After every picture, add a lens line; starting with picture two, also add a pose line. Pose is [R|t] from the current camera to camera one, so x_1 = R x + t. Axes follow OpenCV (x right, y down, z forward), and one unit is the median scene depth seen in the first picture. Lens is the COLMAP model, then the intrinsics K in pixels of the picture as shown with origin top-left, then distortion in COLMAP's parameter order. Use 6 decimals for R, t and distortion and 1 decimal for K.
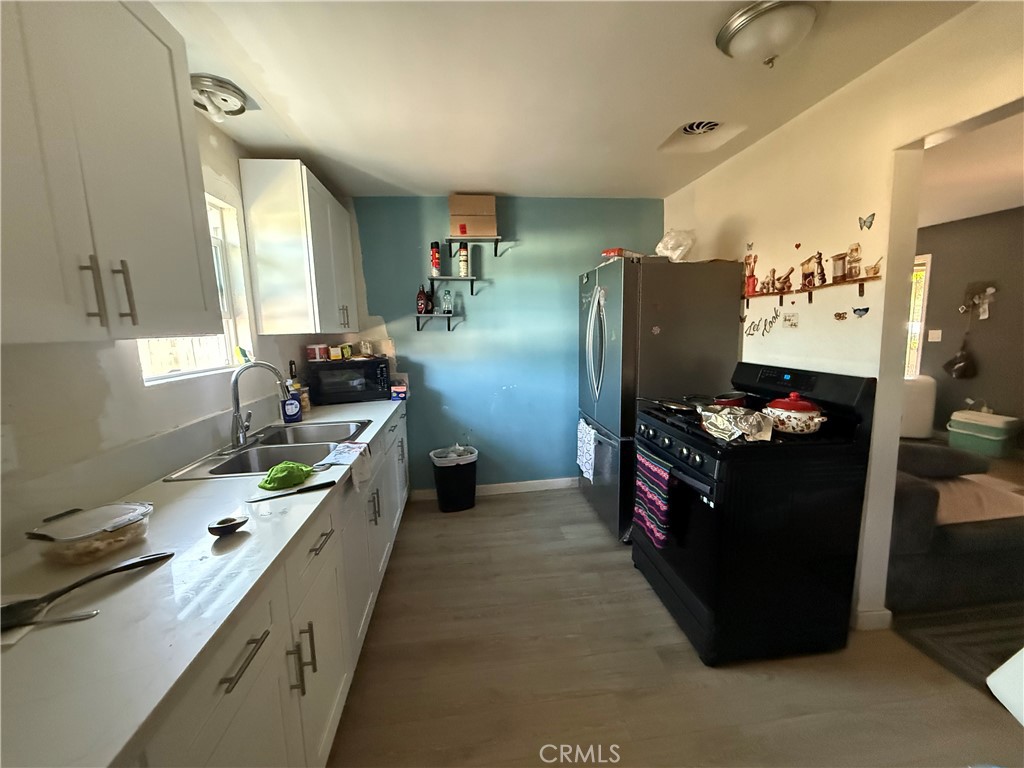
lens RADIAL K [[408.5, 0, 508.5], [0, 408.5, 383.4], [0, 0, 1]] dist [-0.002175, 0.000436]
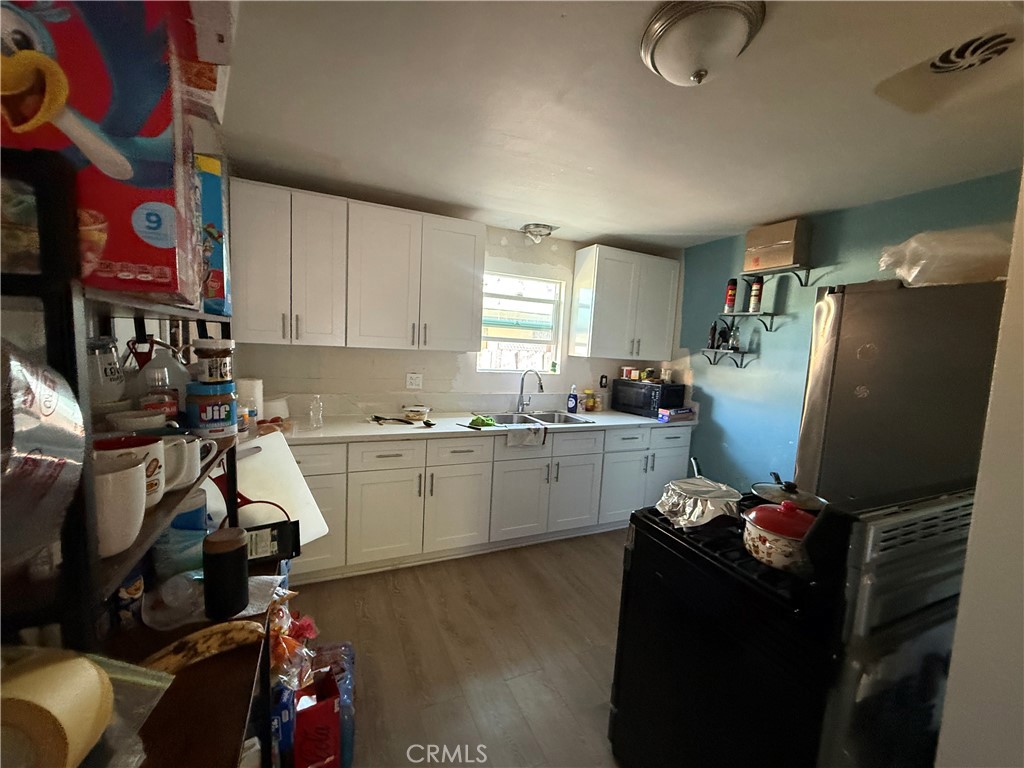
lens RADIAL K [[408.5, 0, 511.7], [0, 408.5, 382.9], [0, 0, 1]] dist [-0.002175, 0.000436]
pose [[0.301883, 0.133181, -0.943997, 0.820764], [-0.191228, 0.978529, 0.076899, -0.088174], [0.933969, 0.157304, 0.320869, 0.266741]]
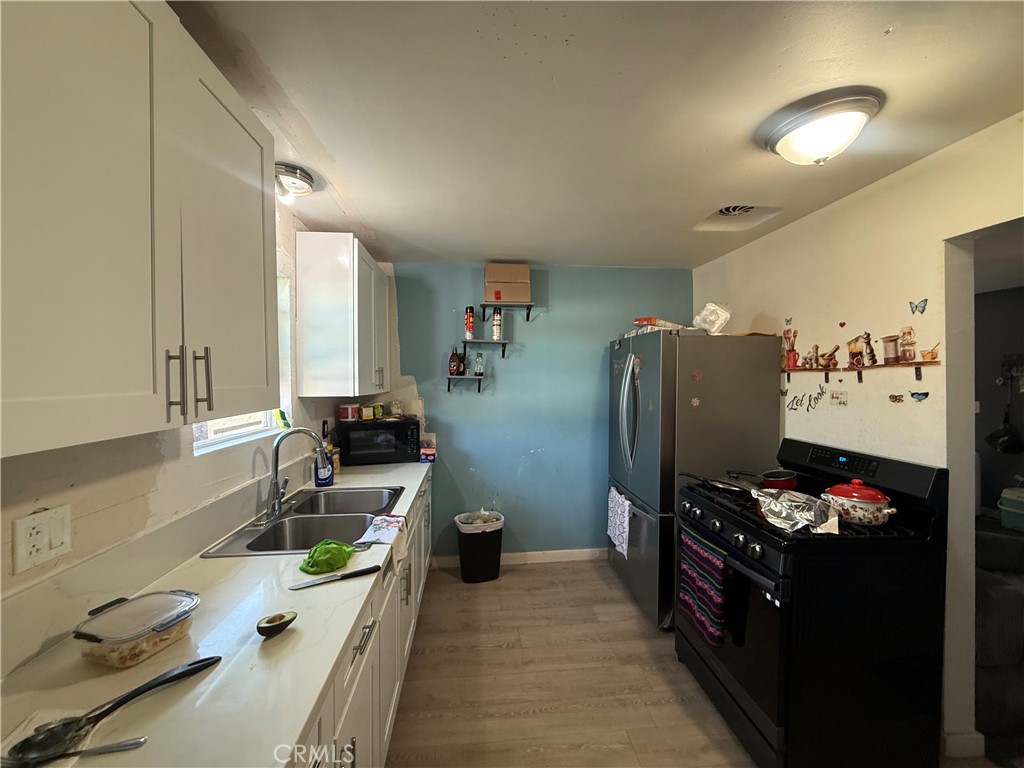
lens RADIAL K [[408.5, 0, 508.3], [0, 408.5, 382.9], [0, 0, 1]] dist [-0.002175, 0.000436]
pose [[0.999253, 0.027130, -0.027519, -0.064004], [-0.030293, 0.992074, -0.121949, -0.043280], [0.023993, 0.122692, 0.992155, 0.008581]]
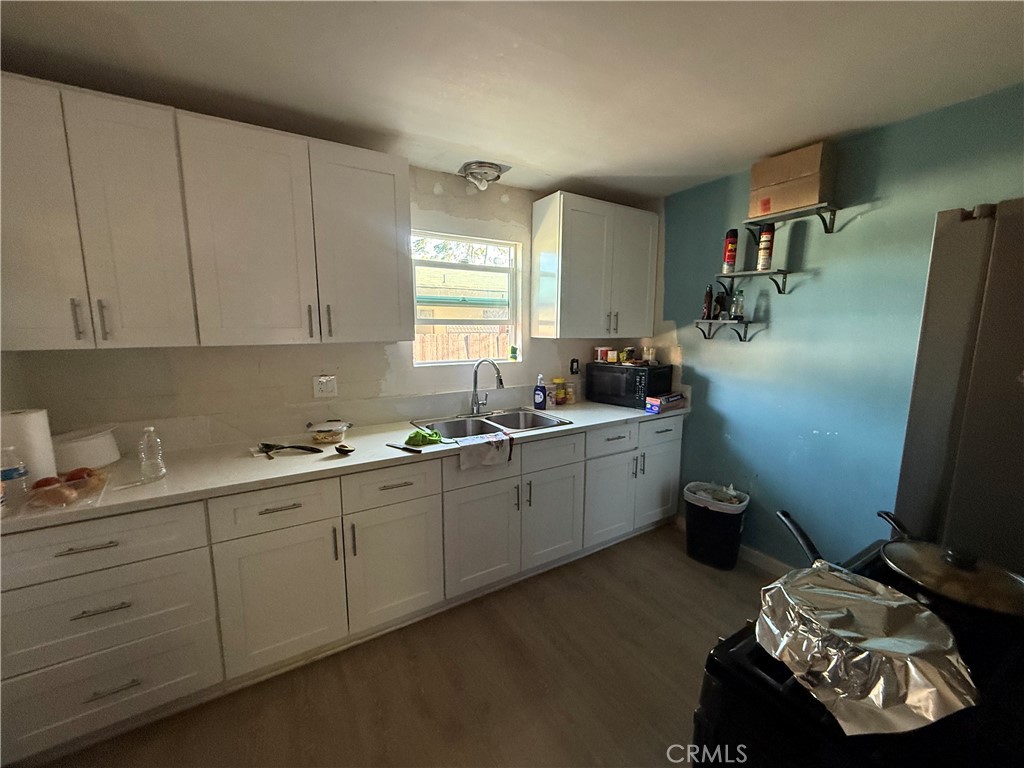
lens RADIAL K [[408.5, 0, 511.2], [0, 408.5, 382.5], [0, 0, 1]] dist [-0.002175, 0.000436]
pose [[0.413549, 0.153486, -0.897451, 0.517094], [-0.135394, 0.985096, 0.106085, -0.100798], [0.900359, 0.077638, 0.428167, 0.375026]]
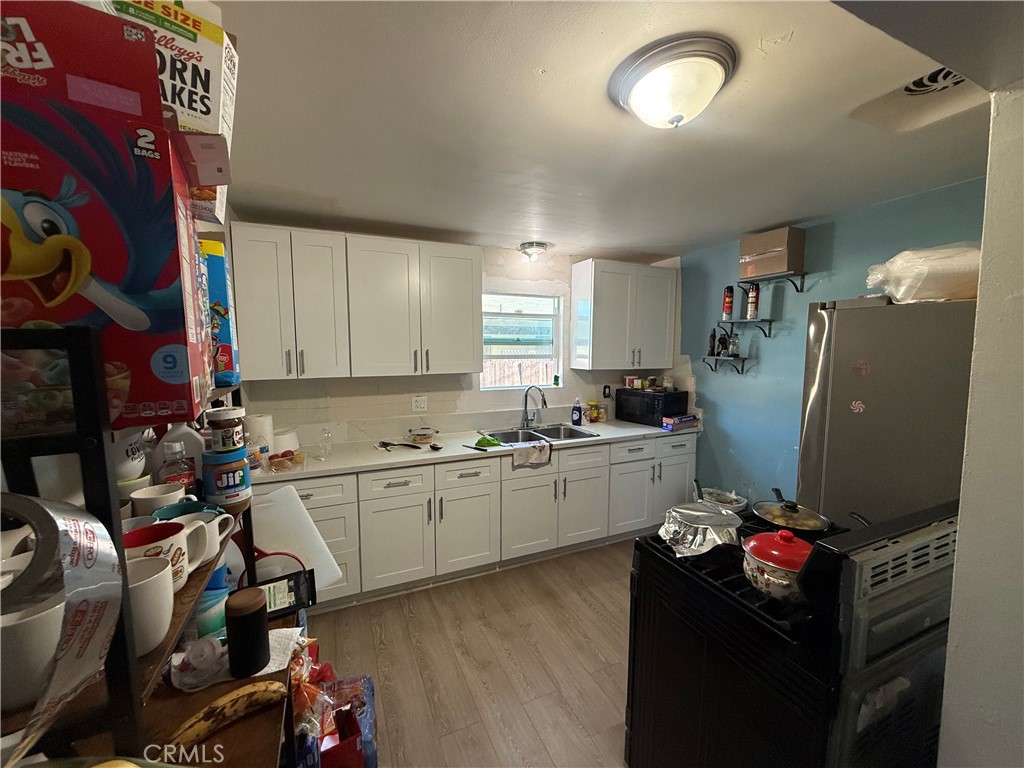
lens RADIAL K [[408.5, 0, 511.9], [0, 408.5, 383.4], [0, 0, 1]] dist [-0.002175, 0.000436]
pose [[0.293816, 0.113918, -0.949049, 0.834720], [-0.138297, 0.987492, 0.075717, -0.141770], [0.945804, 0.109004, 0.305896, 0.264496]]
